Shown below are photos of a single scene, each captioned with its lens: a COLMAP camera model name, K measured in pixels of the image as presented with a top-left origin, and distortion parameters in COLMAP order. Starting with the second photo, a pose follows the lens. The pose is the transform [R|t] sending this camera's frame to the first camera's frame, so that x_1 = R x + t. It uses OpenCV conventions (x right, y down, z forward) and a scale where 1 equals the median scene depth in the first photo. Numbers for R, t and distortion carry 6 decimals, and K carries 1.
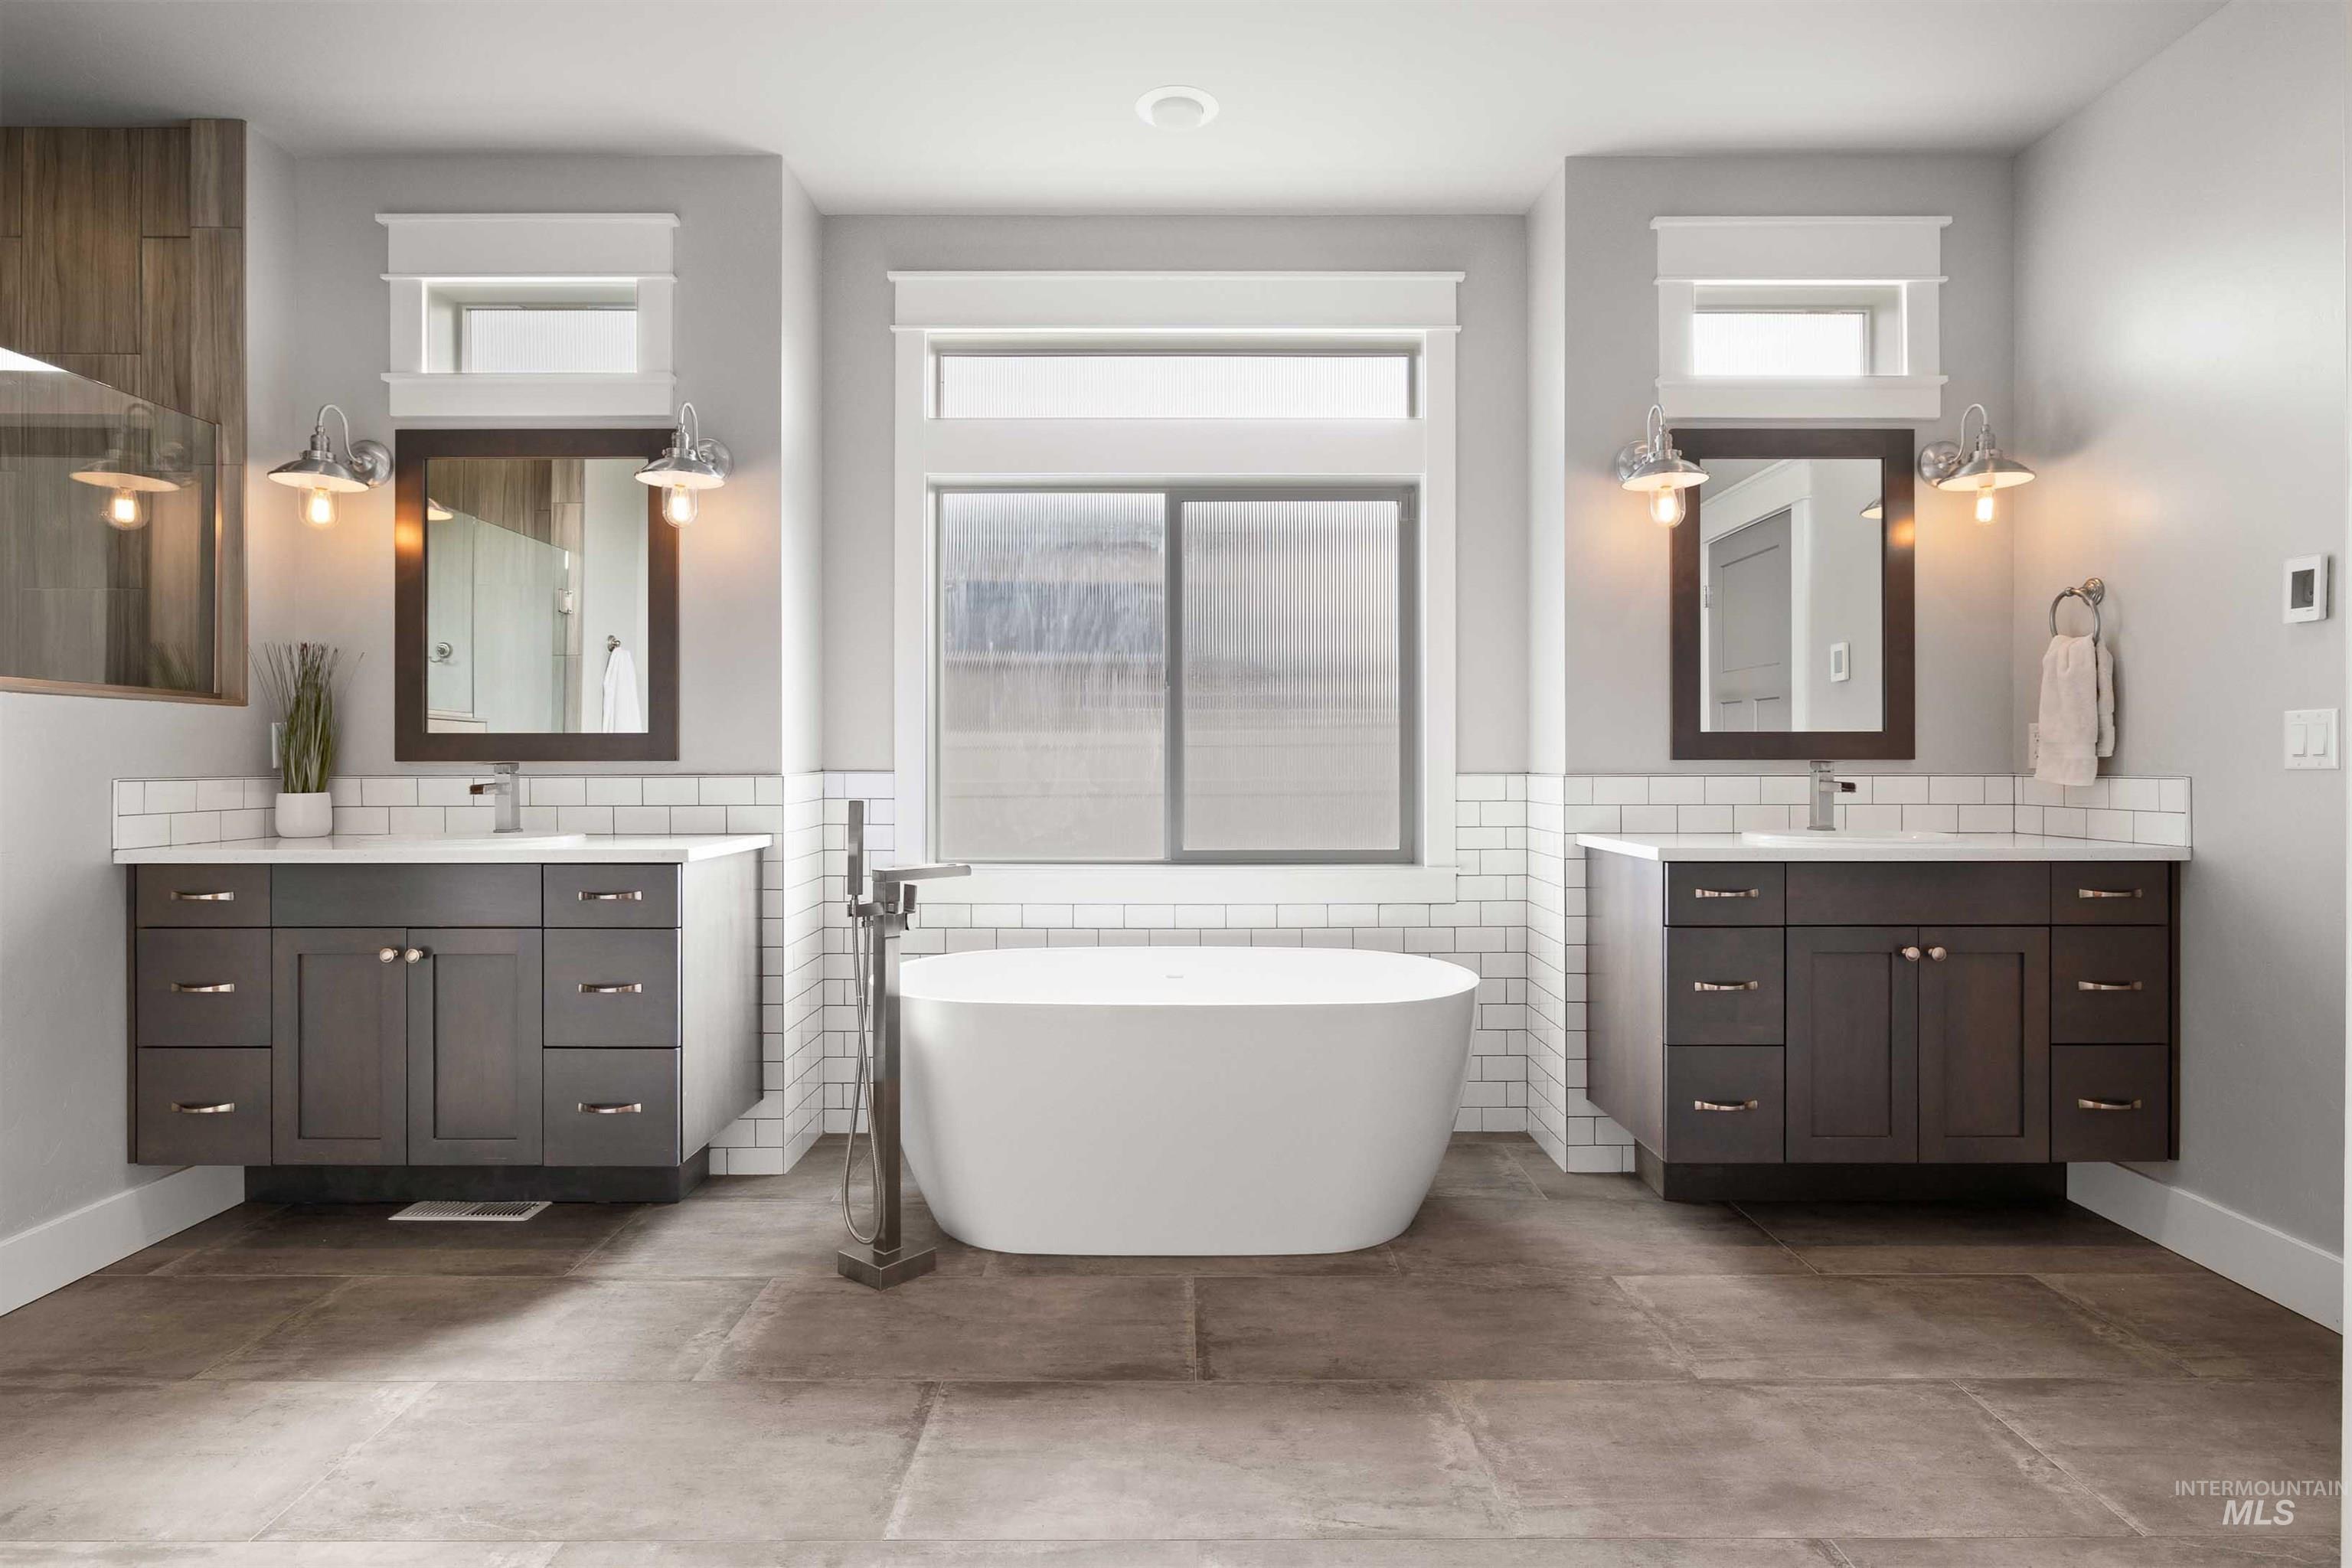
lens RADIAL K [[1261.6, 0, 1177.3], [0, 1261.6, 775.7], [0, 0, 1]] dist [-0.001073, 0.000043]
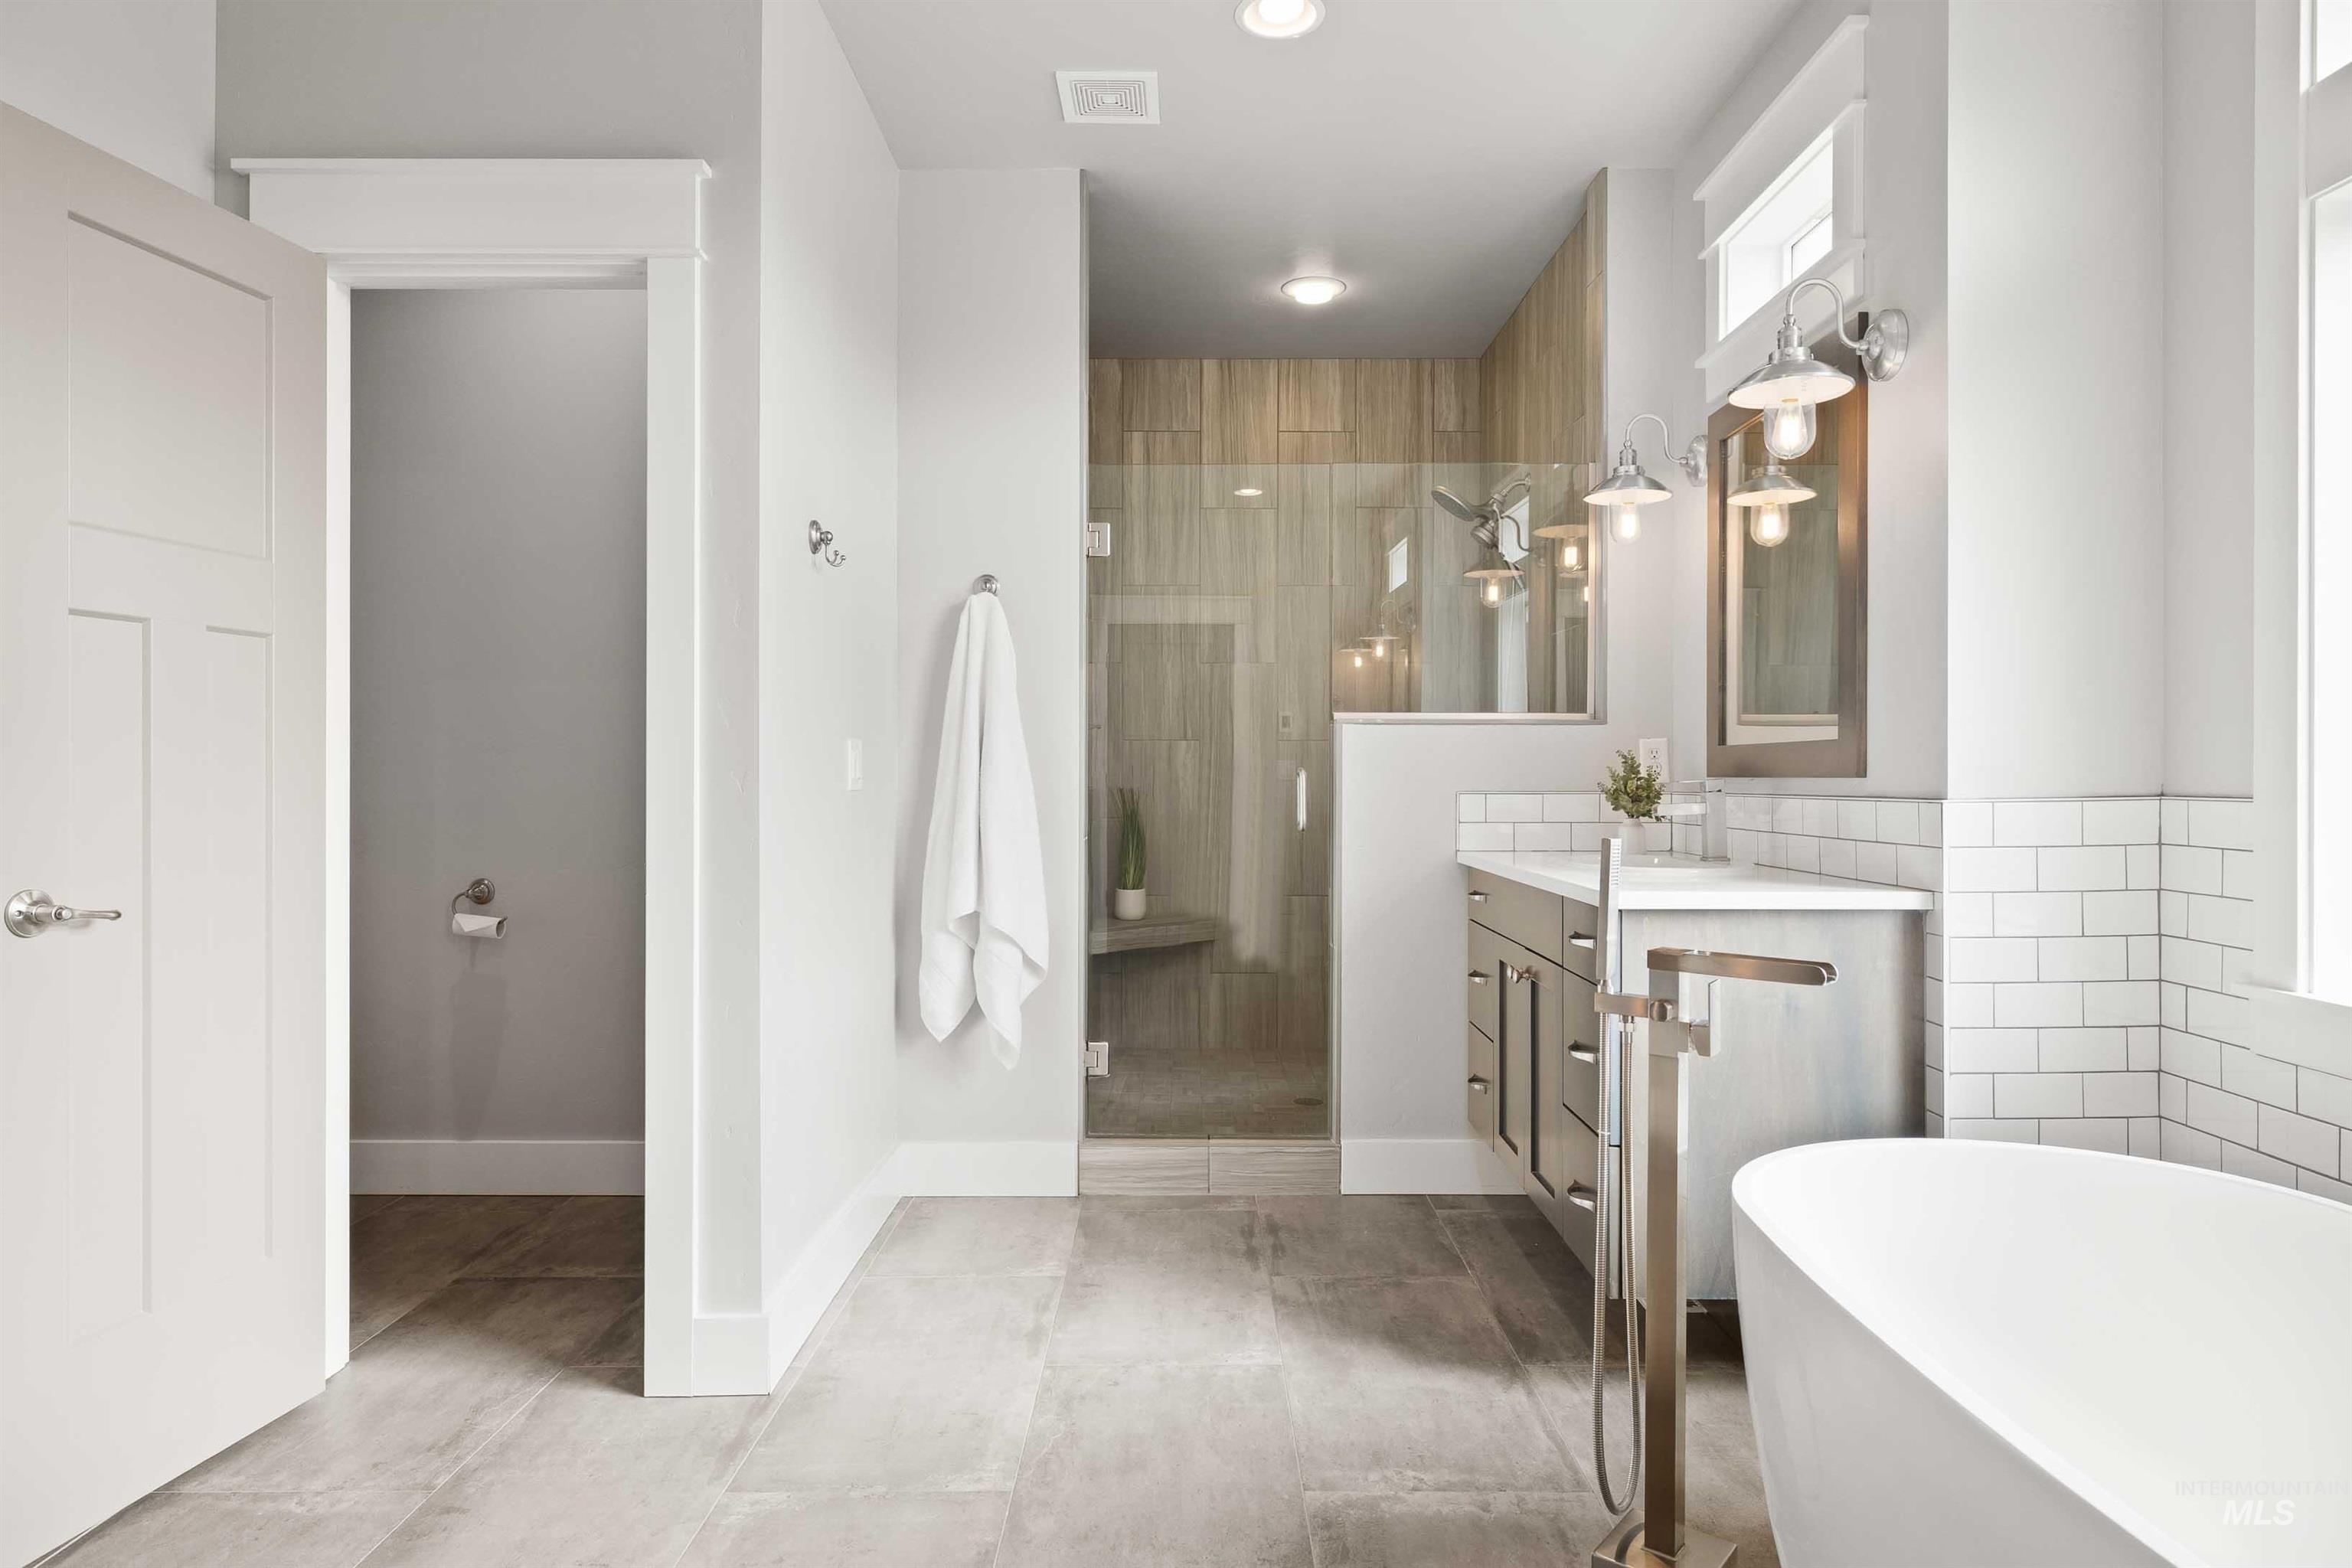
lens RADIAL K [[1346.1, 0, 1176.4], [0, 1346.1, 776.9], [0, 0, 1]] dist [0.002163, 0.000338]
pose [[-0.013081, -0.000507, -0.999914, 0.476327], [-0.011234, 0.999937, -0.000360, -0.009600], [0.999851, 0.011228, -0.013086, 0.803824]]
